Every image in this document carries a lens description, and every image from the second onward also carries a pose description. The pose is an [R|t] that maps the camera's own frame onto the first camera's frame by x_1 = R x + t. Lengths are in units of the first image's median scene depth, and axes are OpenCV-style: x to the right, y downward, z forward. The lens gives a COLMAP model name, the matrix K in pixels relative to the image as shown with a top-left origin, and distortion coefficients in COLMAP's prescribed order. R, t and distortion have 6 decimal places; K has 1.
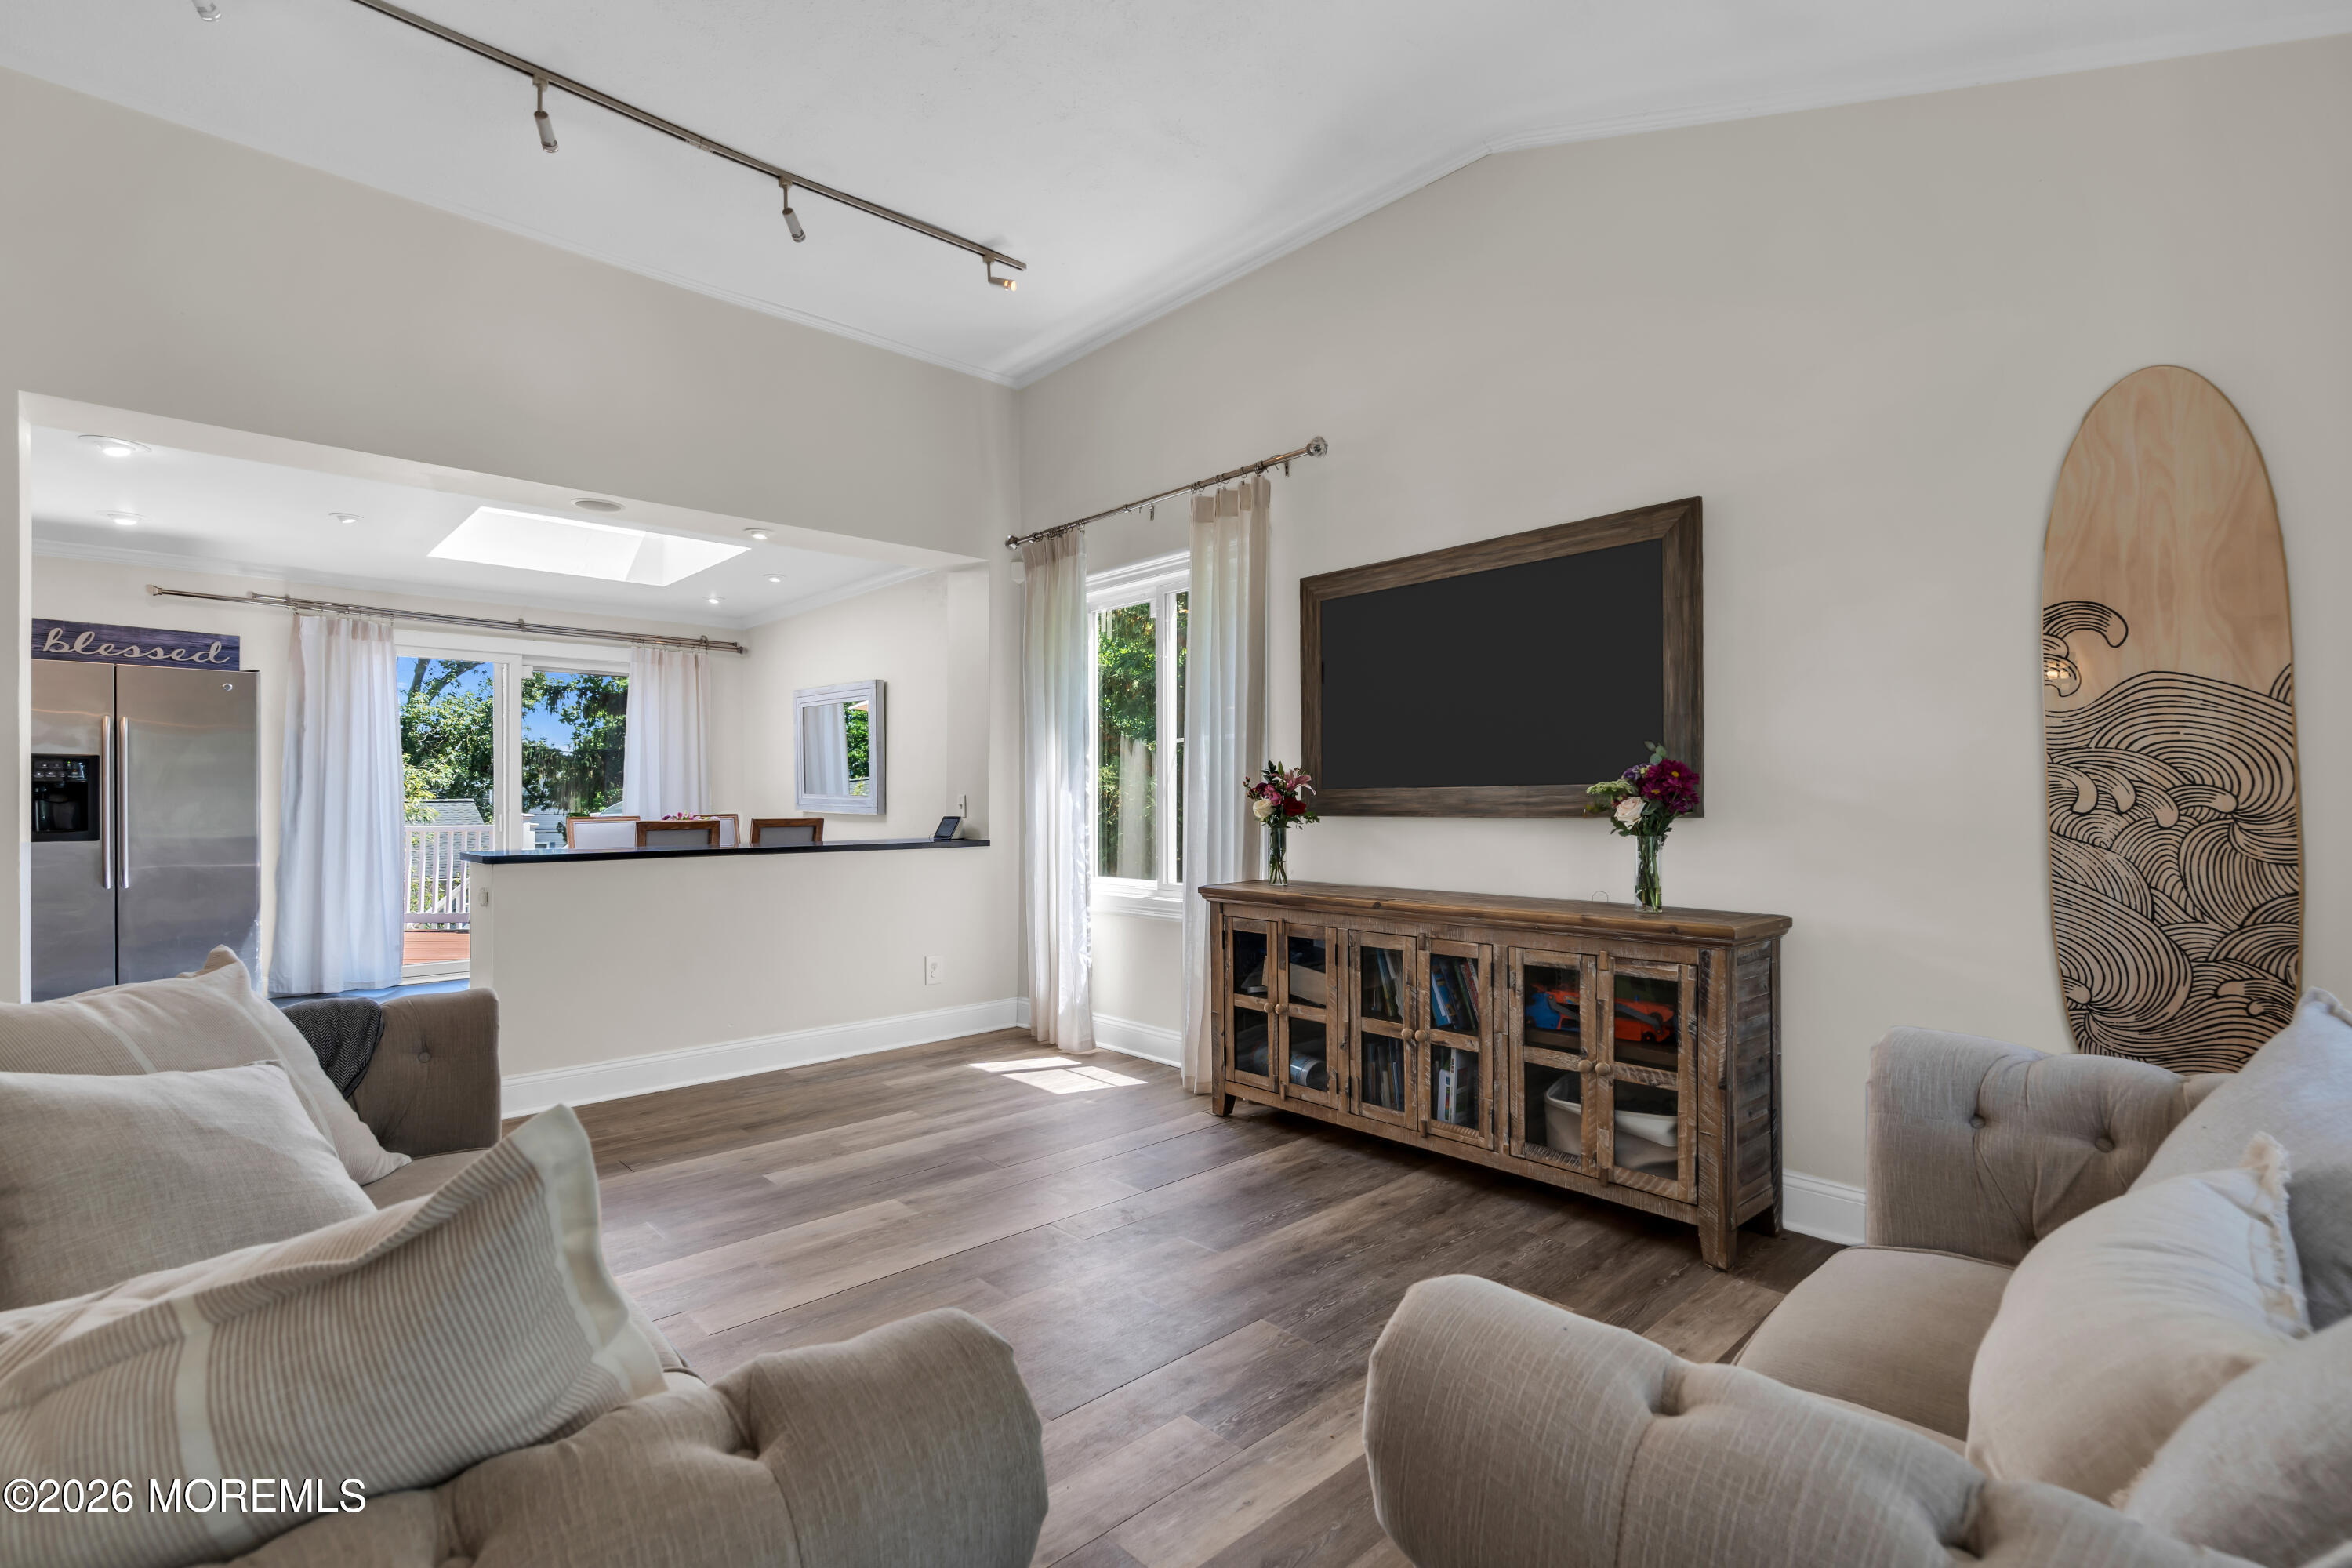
lens RADIAL K [[1081.8, 0, 1181.4], [0, 1081.8, 792.6], [0, 0, 1]] dist [-0.005668, 0.000060]
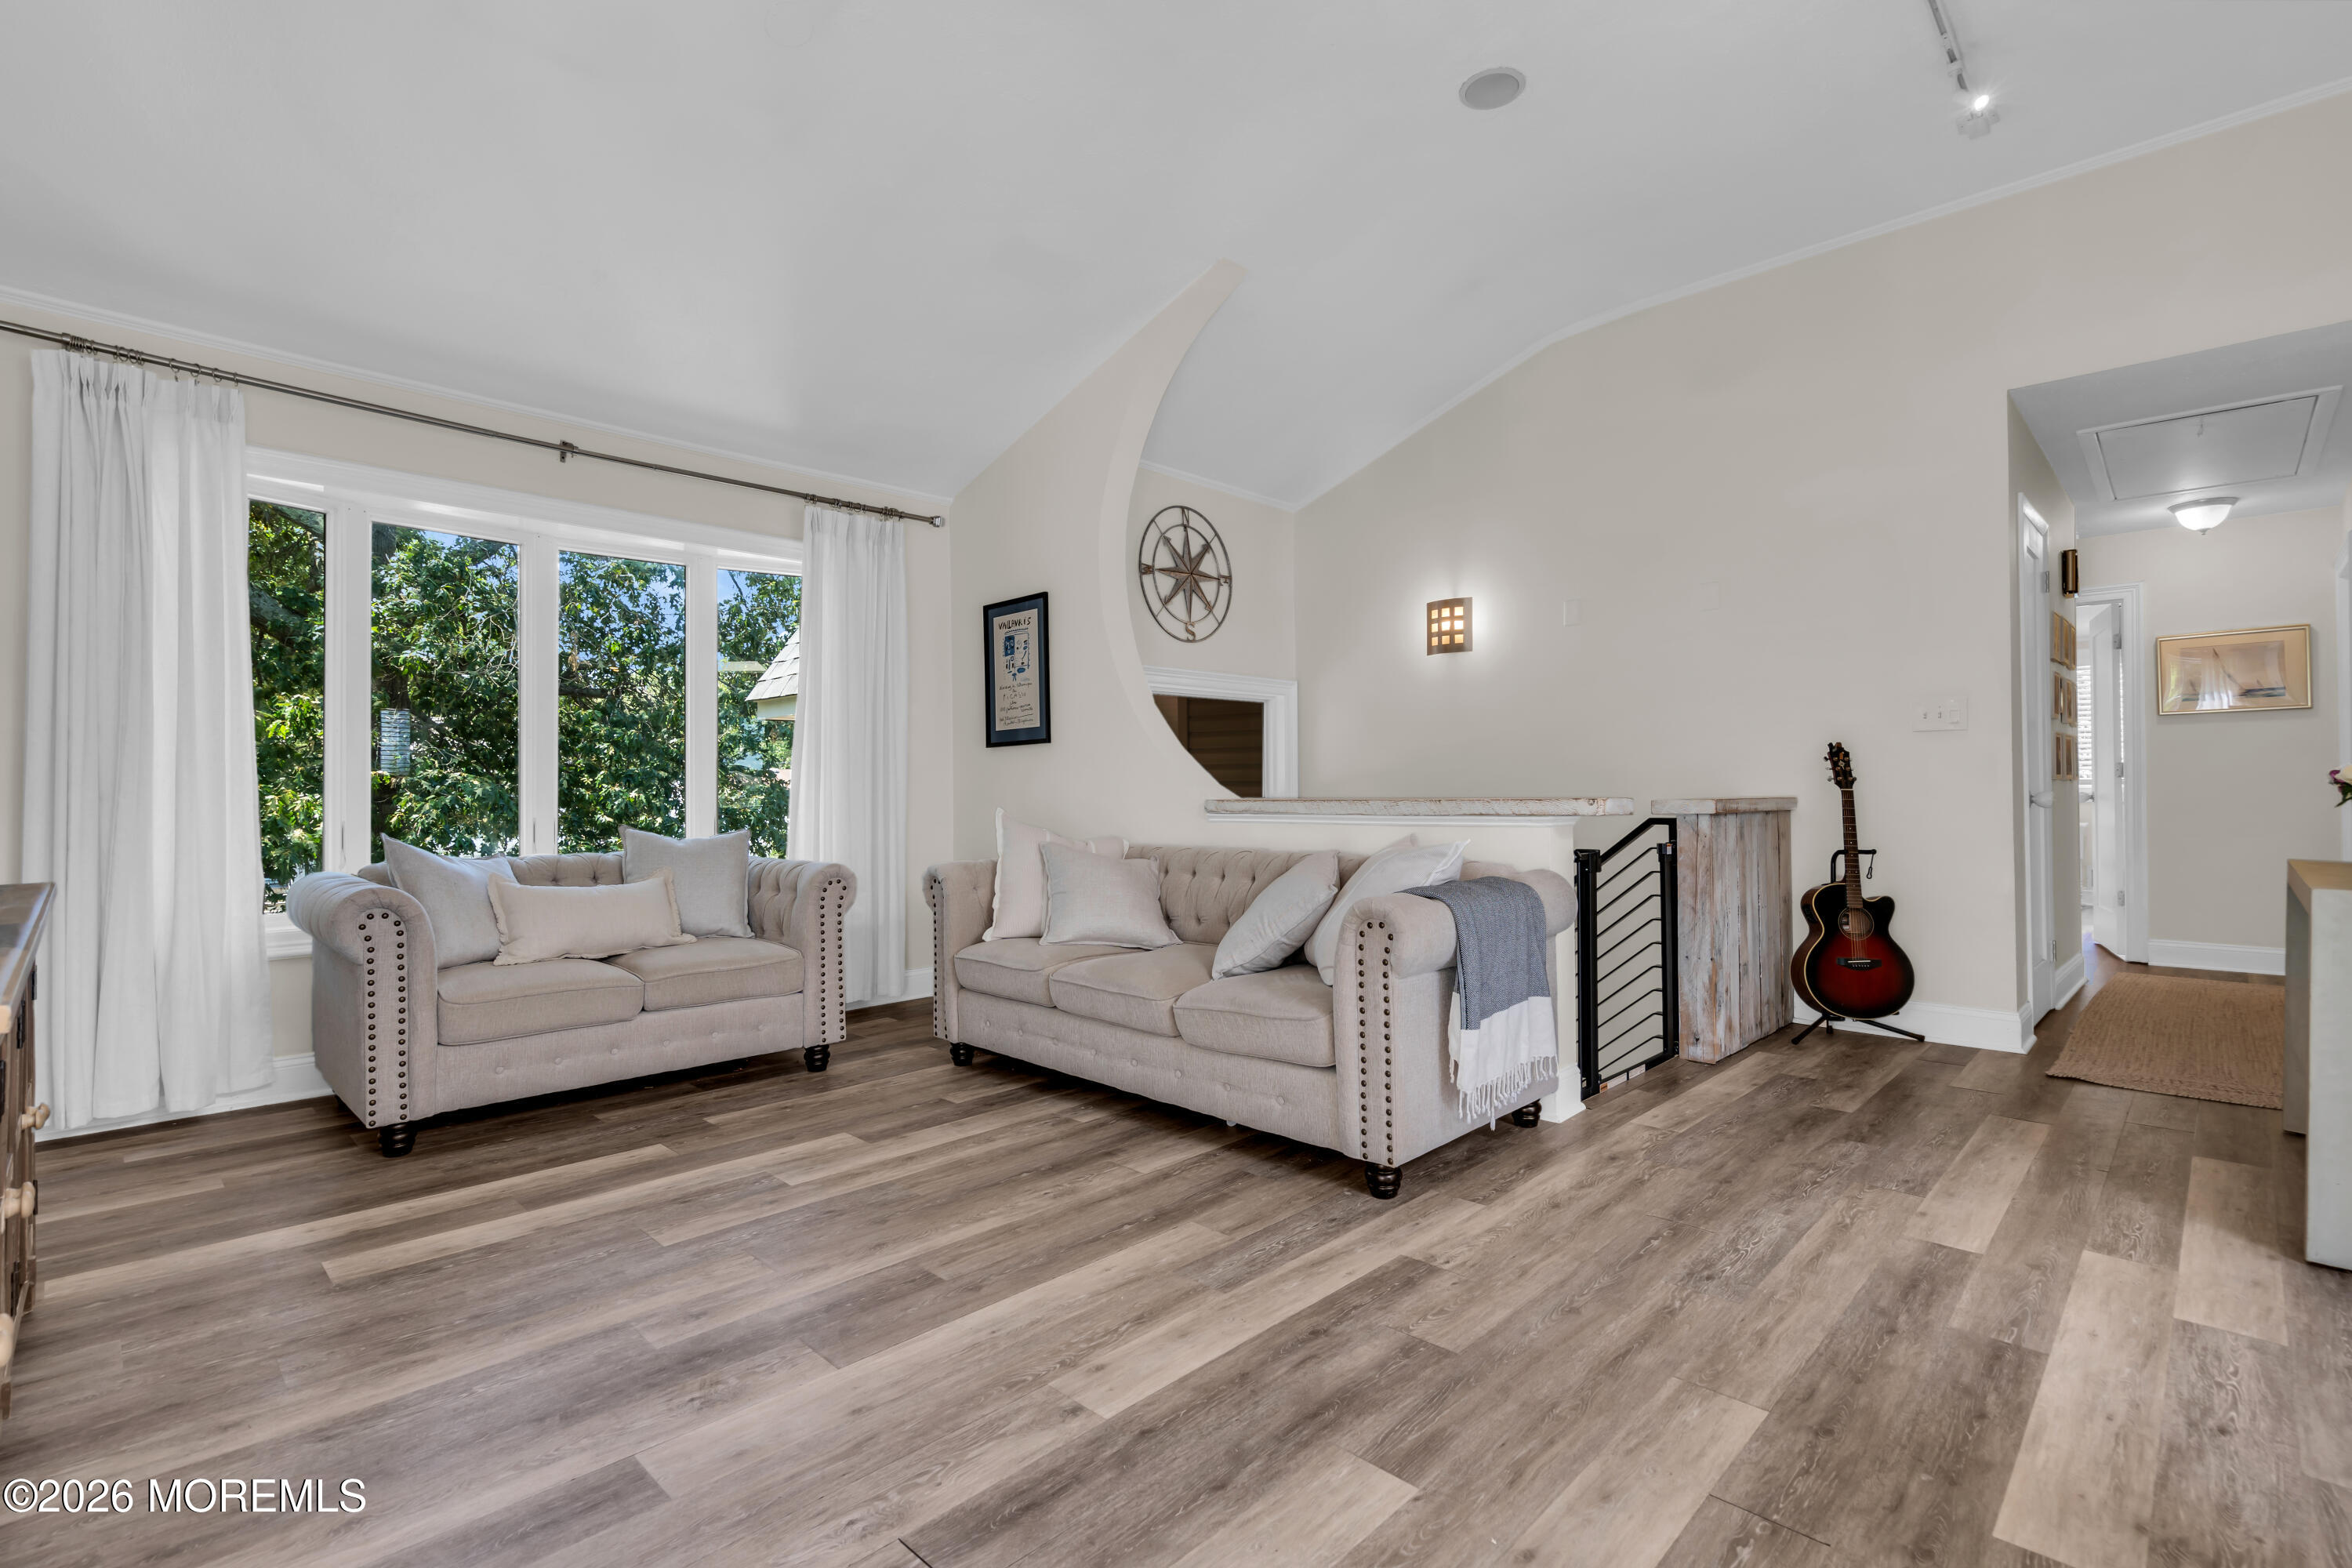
lens RADIAL K [[1076.5, 0, 1168.7], [0, 1076.5, 789.7], [0, 0, 1]] dist [0.000415, -0.000630]
pose [[-0.999292, 0.006367, -0.037084, -0.213555], [0.006910, 0.999871, -0.014530, 0.045767], [0.036987, -0.014776, -0.999206, 1.192878]]
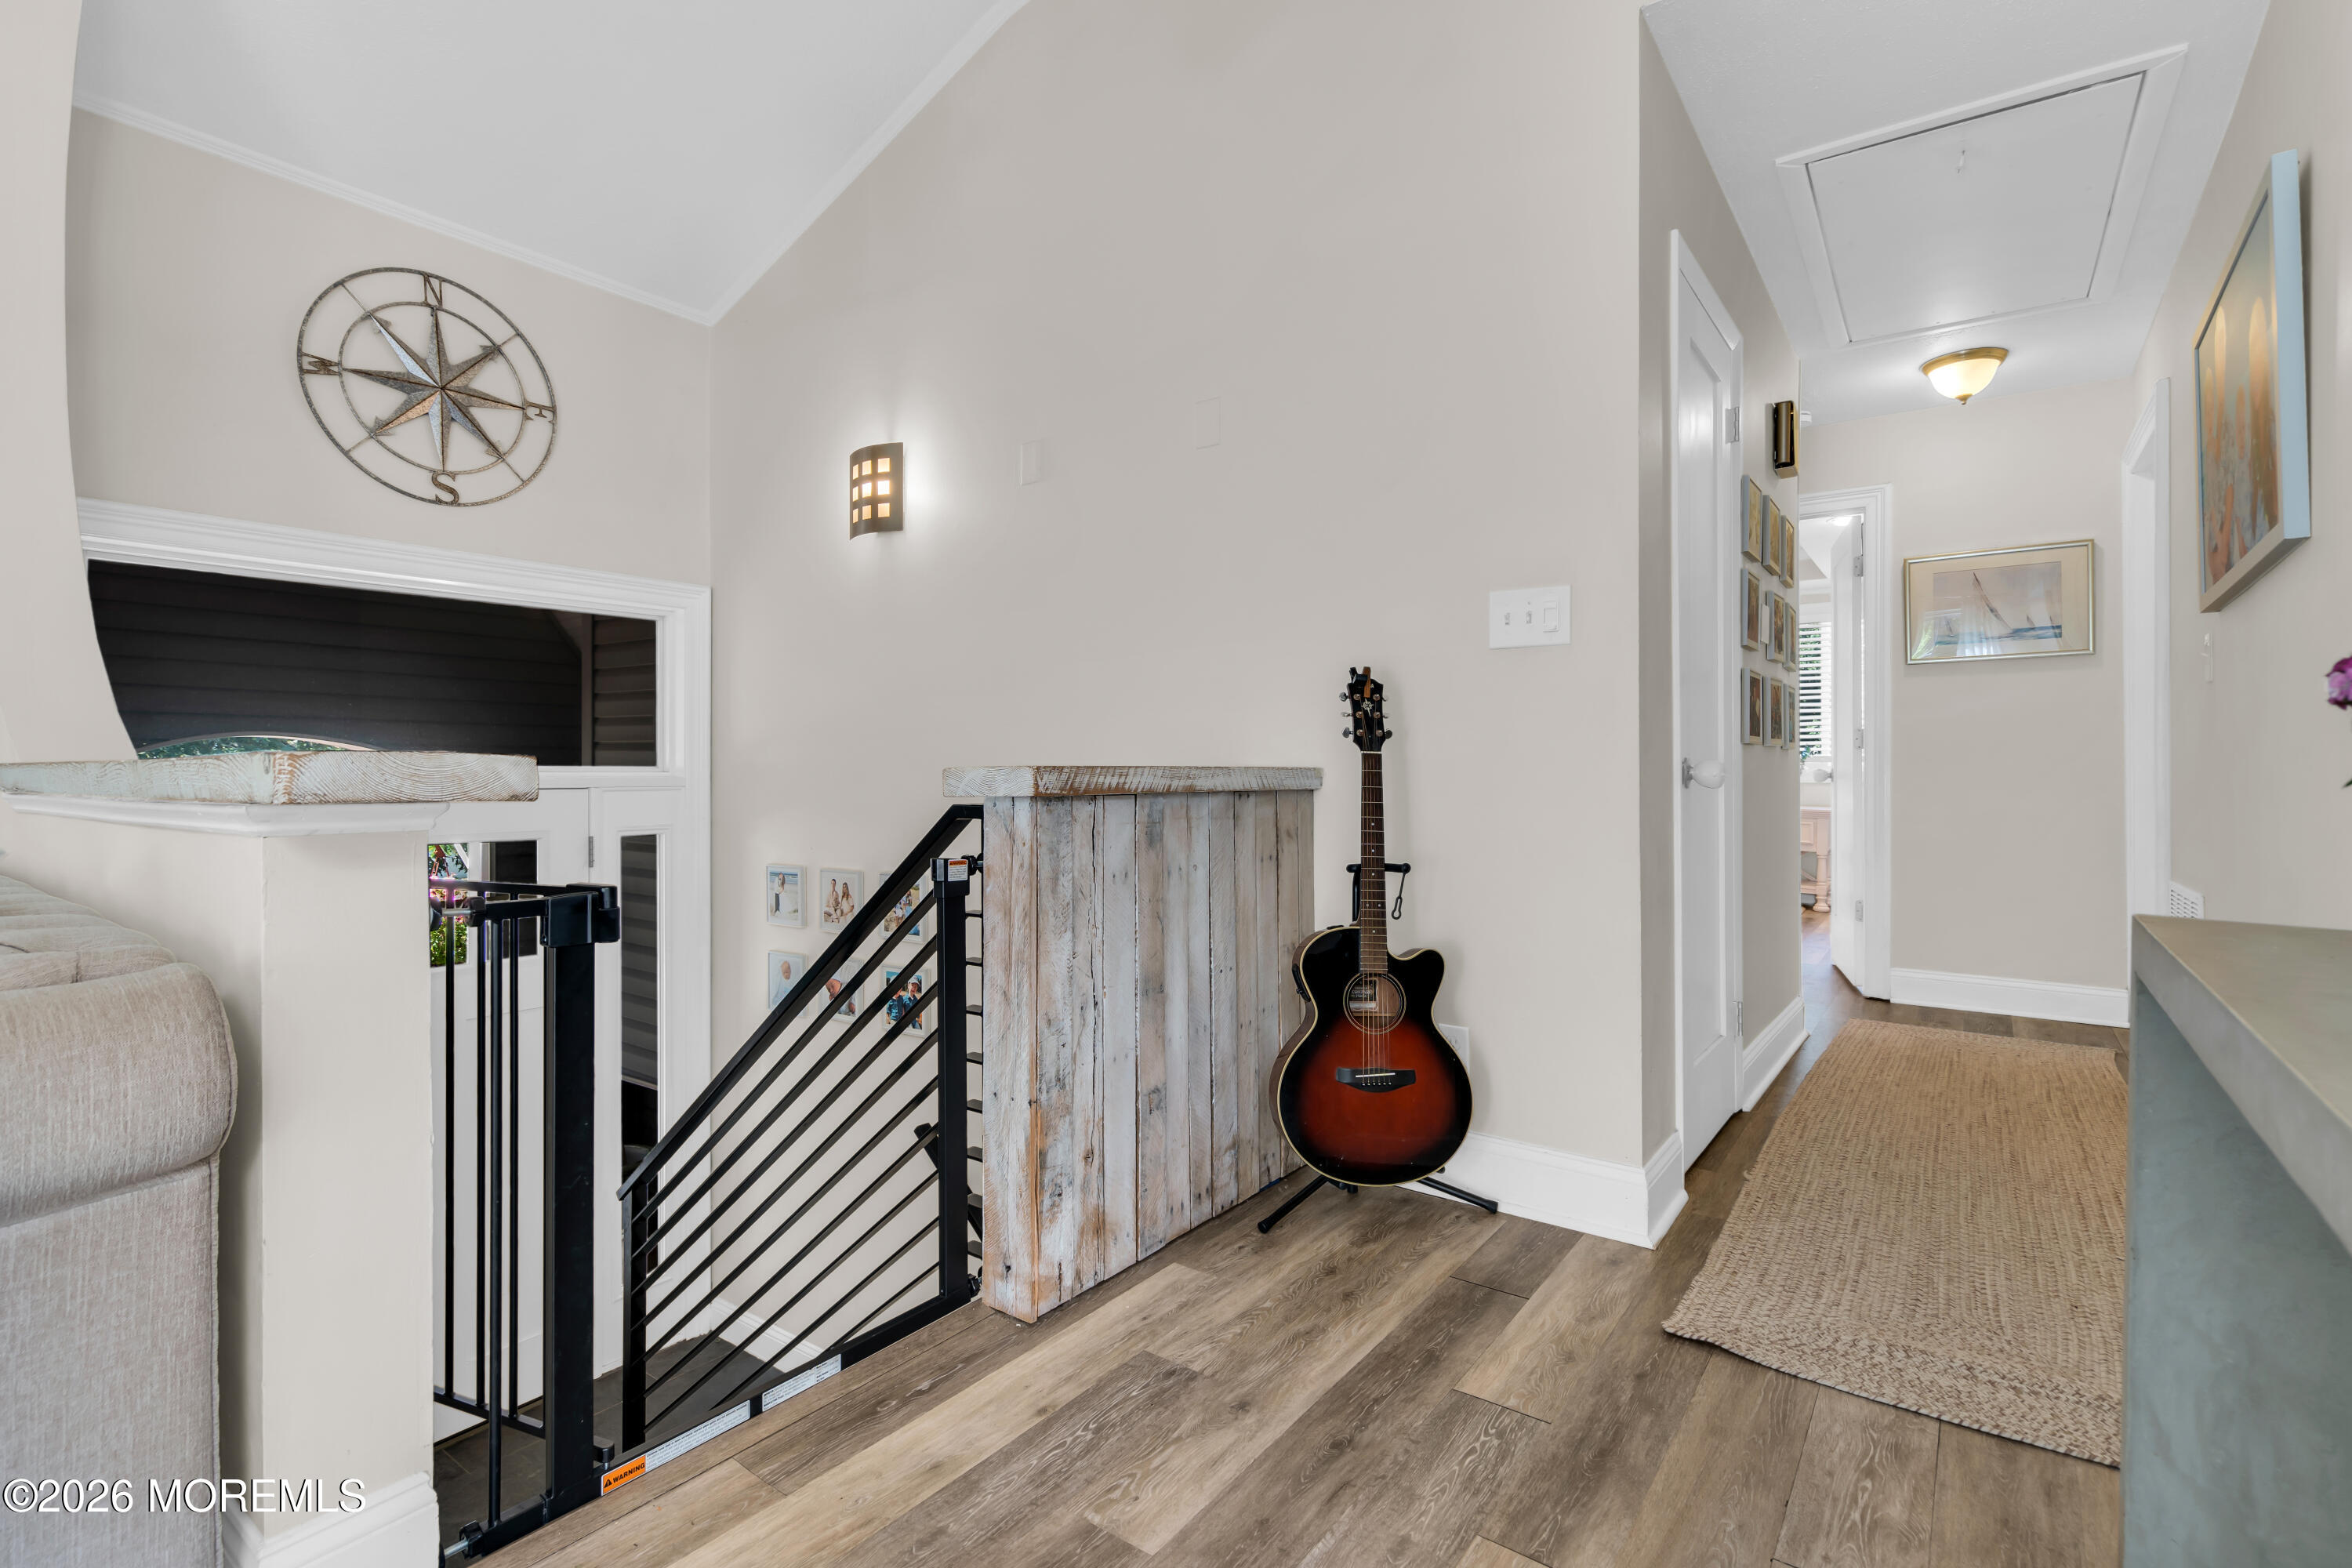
lens RADIAL K [[1099.8, 0, 1172.0], [0, 1099.8, 776.9], [0, 0, 1]] dist [0.000941, 0.001100]
pose [[-0.983916, 0.001333, -0.178625, -0.711022], [0.002794, 0.999965, -0.007928, 0.052320], [0.178608, -0.008300, -0.983885, 0.717194]]
